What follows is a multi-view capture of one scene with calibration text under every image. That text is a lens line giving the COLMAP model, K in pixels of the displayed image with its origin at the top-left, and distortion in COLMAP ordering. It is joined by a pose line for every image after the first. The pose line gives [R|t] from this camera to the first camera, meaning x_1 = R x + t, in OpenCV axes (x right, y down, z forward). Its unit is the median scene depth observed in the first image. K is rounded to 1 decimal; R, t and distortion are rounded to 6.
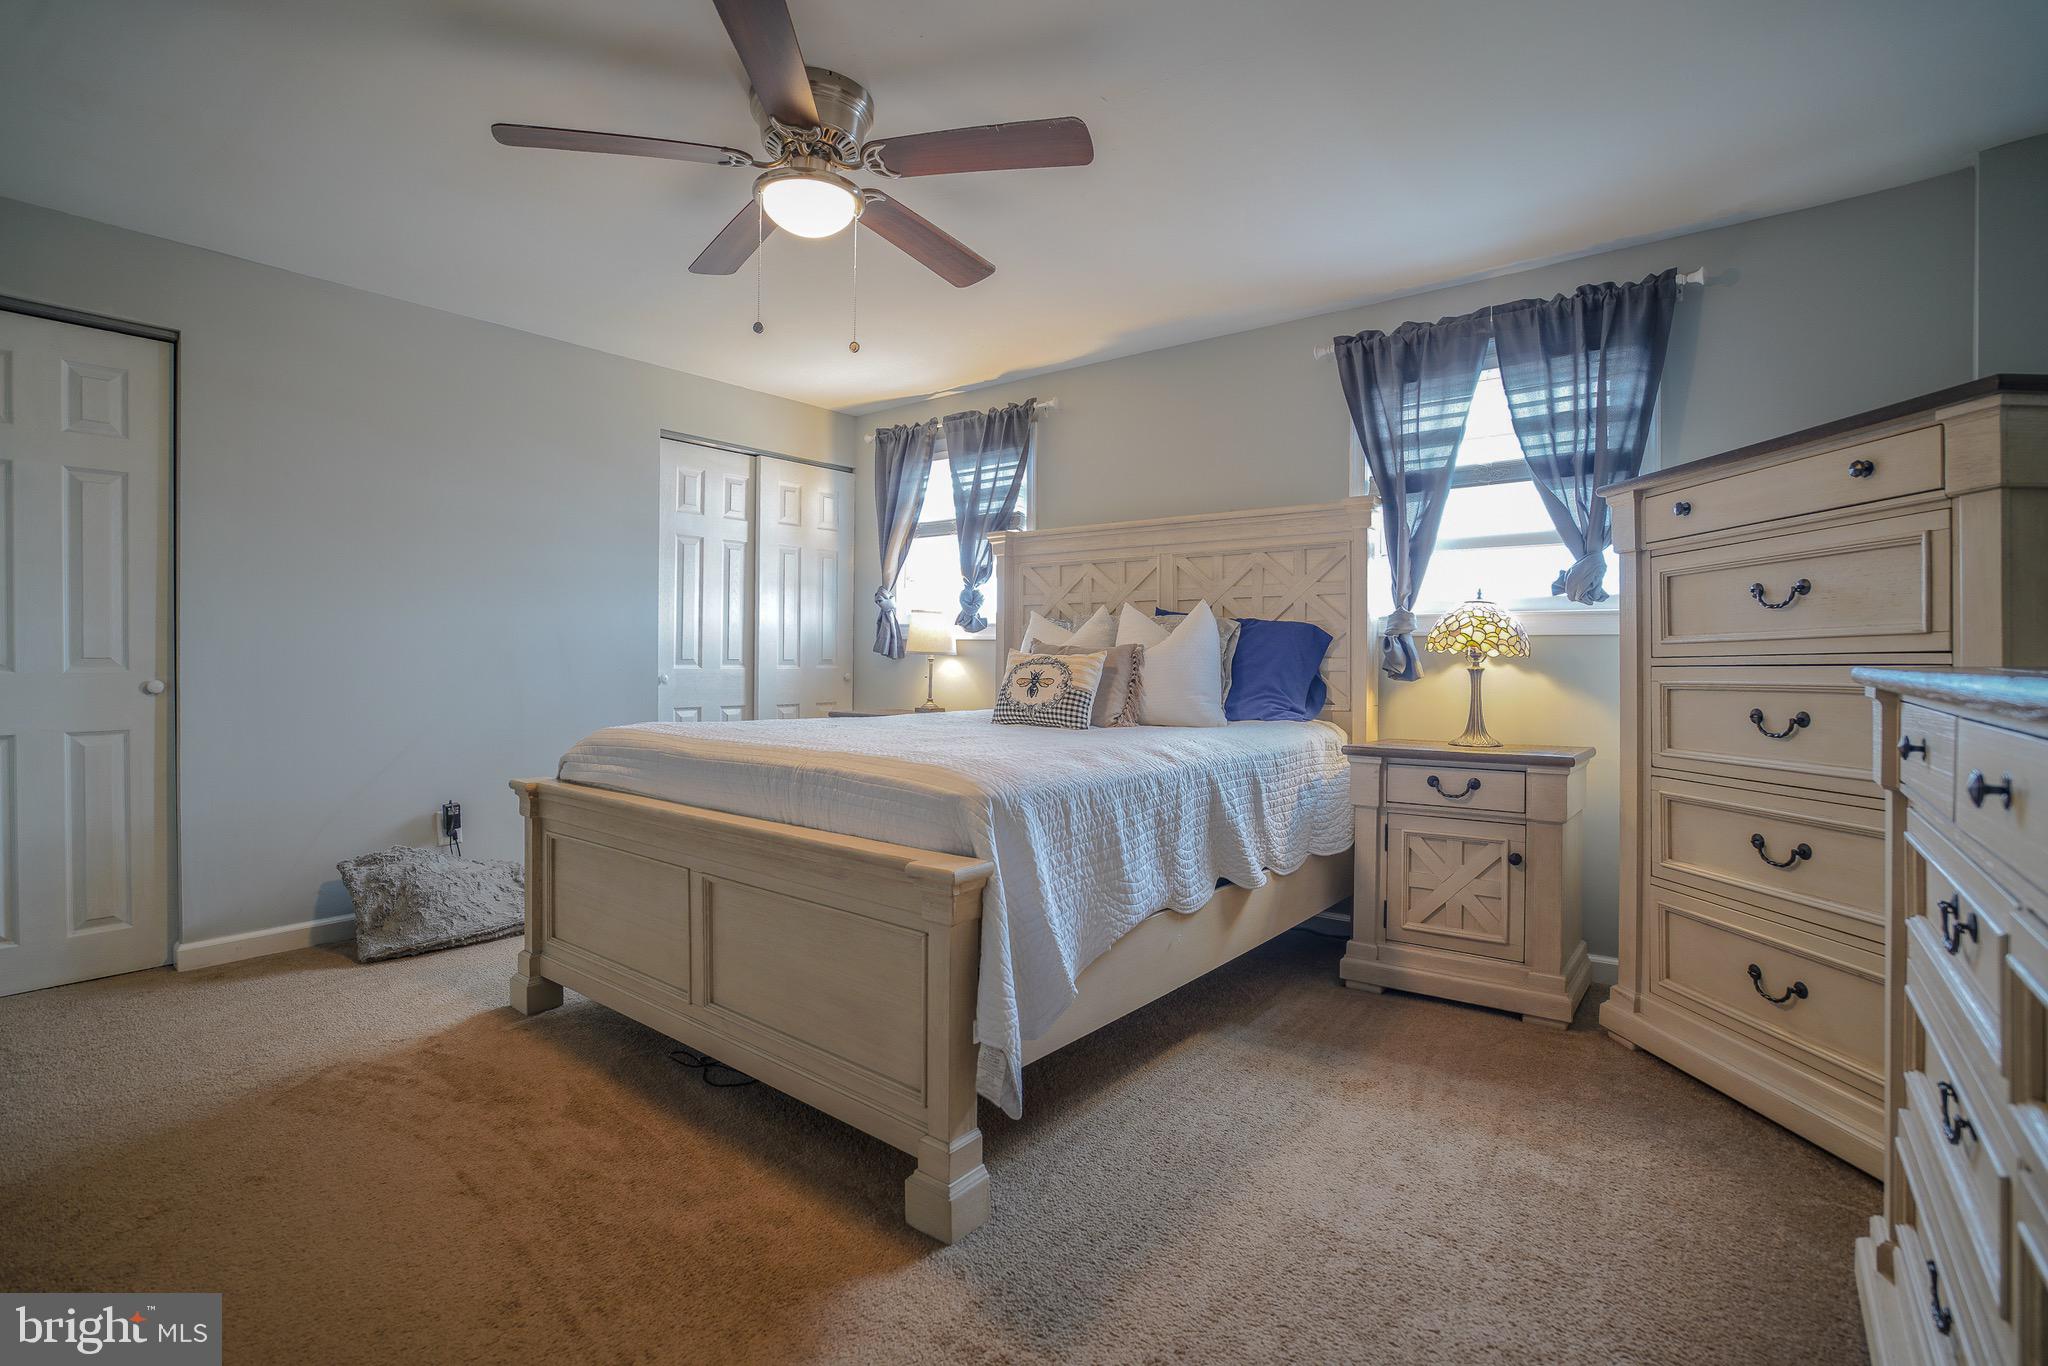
lens RADIAL K [[947.3, 0, 992.8], [0, 947.3, 669.9], [0, 0, 1]] dist [-0.091374, 0.039065]
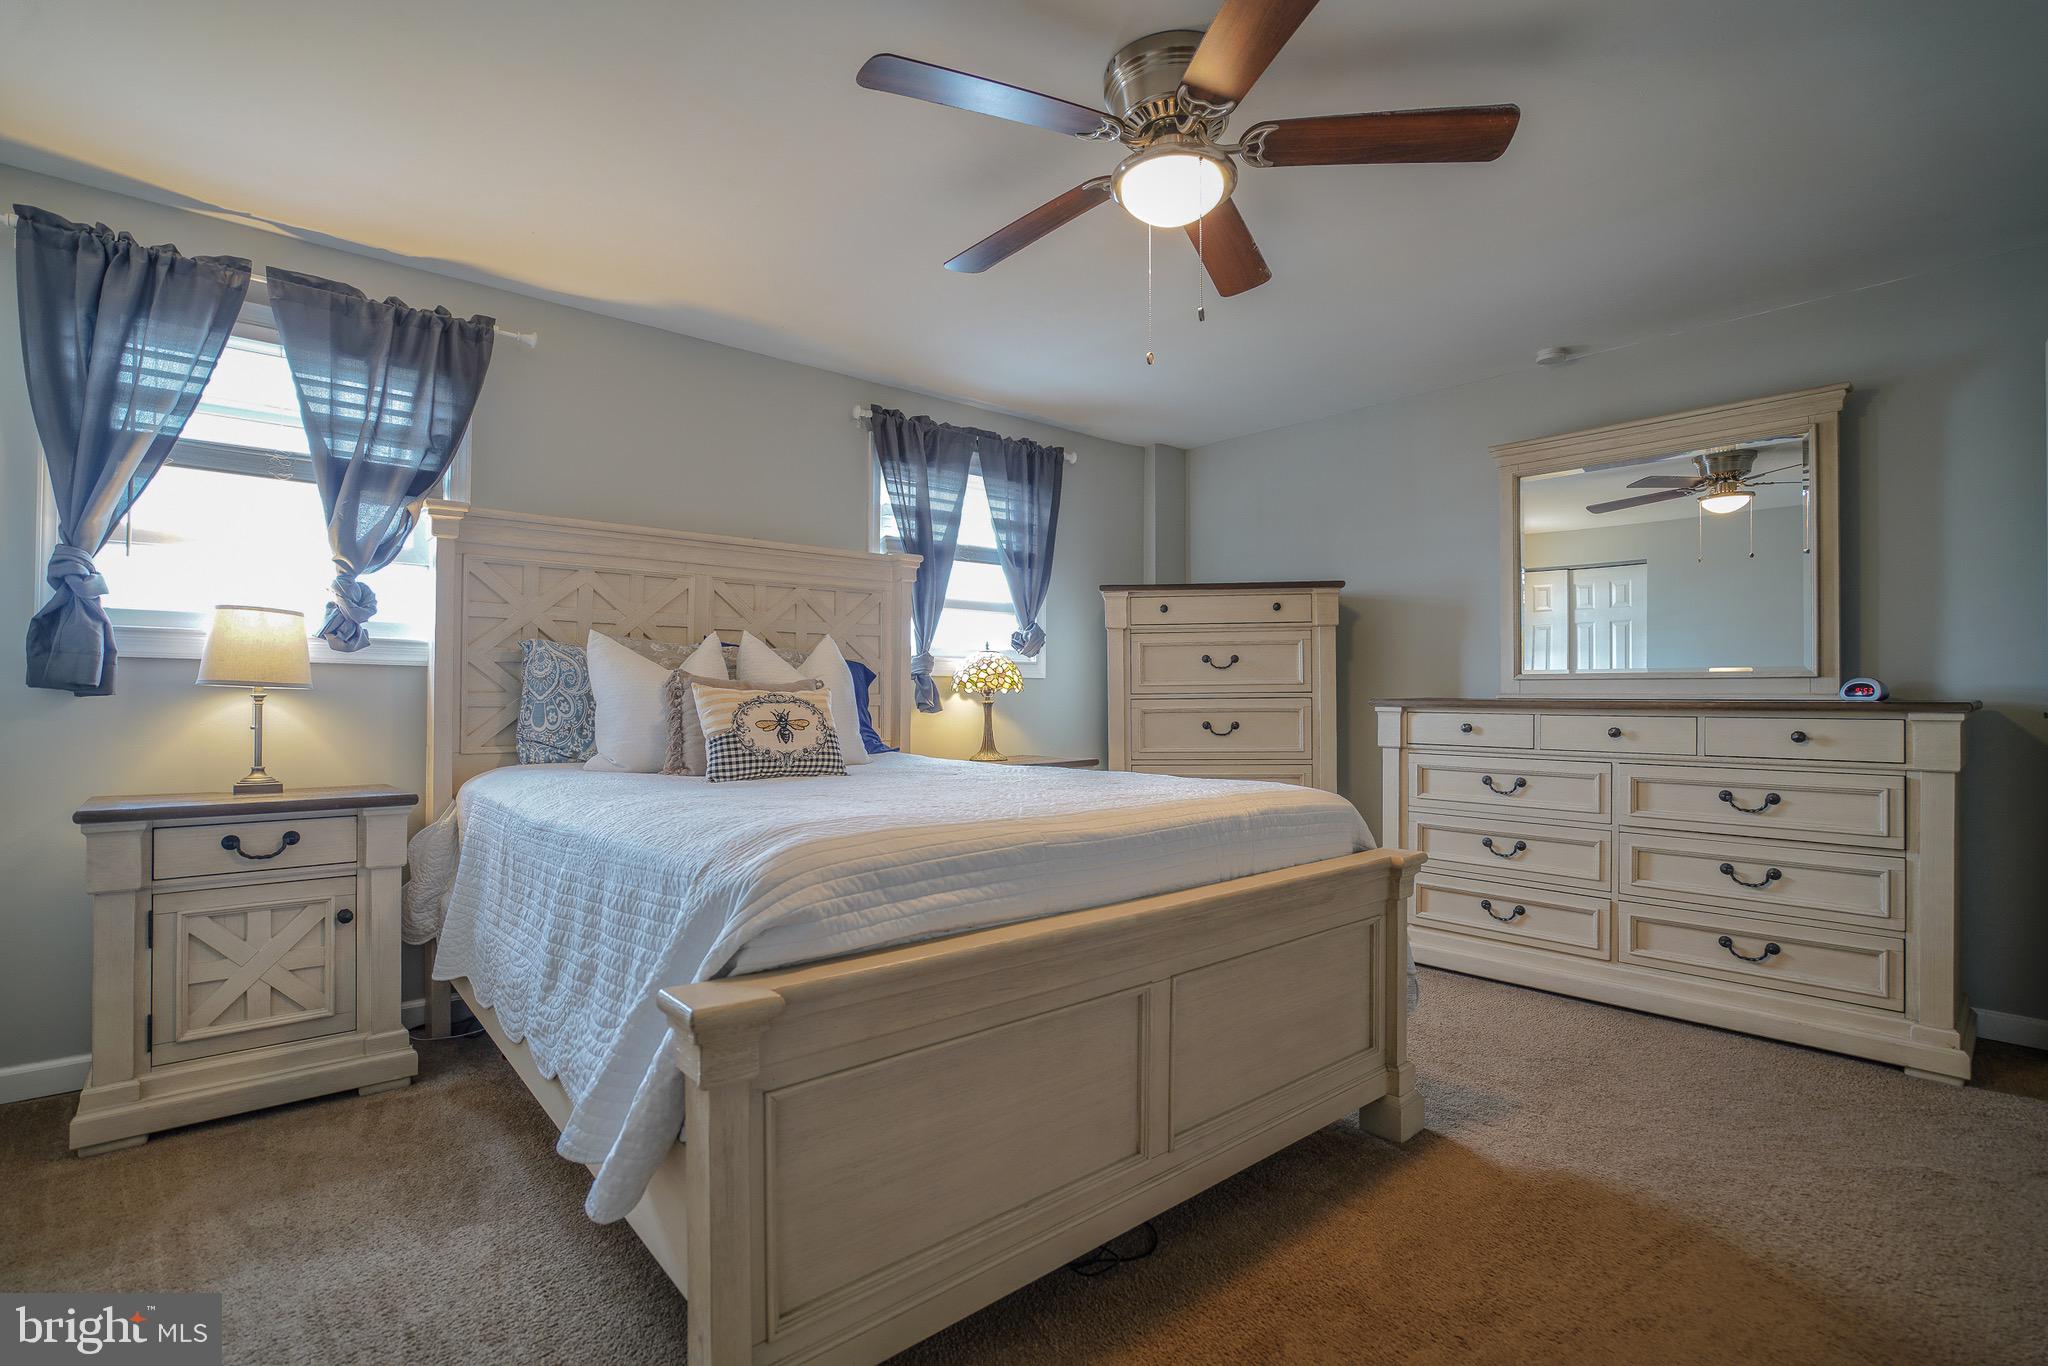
lens RADIAL K [[987.5, 0, 1024.0], [0, 987.5, 683.0], [0, 0, 1]] dist [-0.064718, 0.027855]
pose [[0.149989, 0.006752, 0.988665, -0.792812], [0.008588, 0.999930, -0.008132, -0.014995], [-0.988650, 0.009710, 0.149921, 0.674072]]
